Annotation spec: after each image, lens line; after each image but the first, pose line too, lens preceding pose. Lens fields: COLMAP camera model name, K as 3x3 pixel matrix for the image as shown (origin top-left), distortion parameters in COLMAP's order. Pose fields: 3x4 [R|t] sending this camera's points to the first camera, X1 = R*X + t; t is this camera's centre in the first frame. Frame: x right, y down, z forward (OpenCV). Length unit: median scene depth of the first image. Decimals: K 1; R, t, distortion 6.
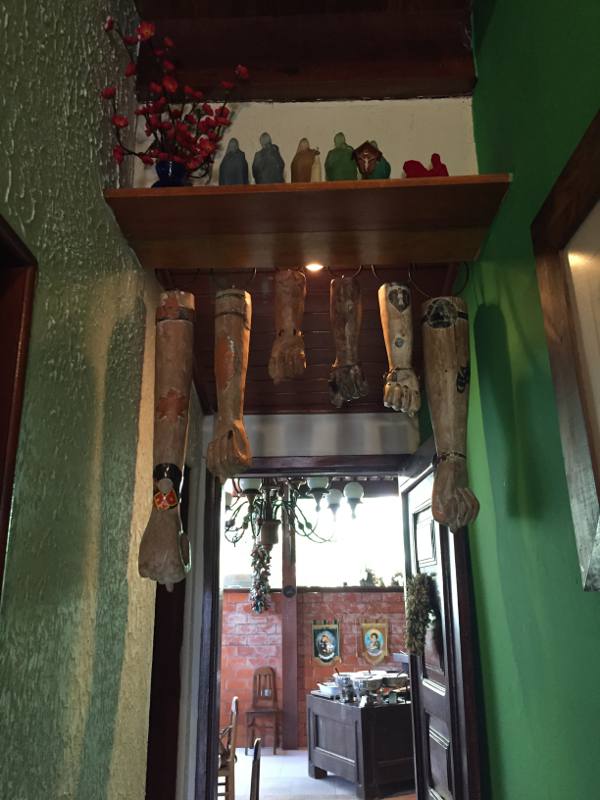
lens RADIAL K [[689.9, 0, 299.2], [0, 689.9, 398.2], [0, 0, 1]] dist [0.035807, -0.018892]
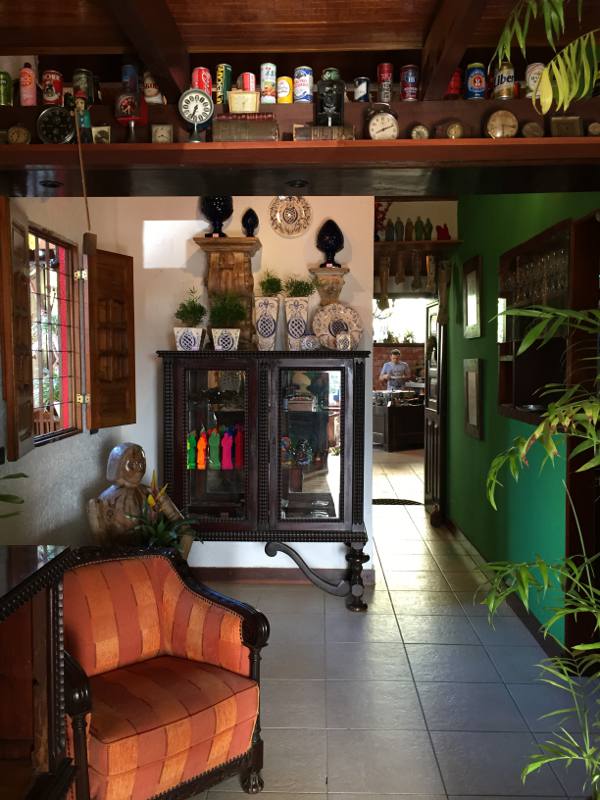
lens RADIAL K [[689.9, 0, 299.9], [0, 689.9, 399.8], [0, 0, 1]] dist [0.035807, -0.018892]
pose [[0.999990, 0.004515, 0.000012, -0.414436], [-0.004255, 0.941413, 0.337230, -0.518329], [0.001512, -0.337227, 0.941422, -2.016068]]
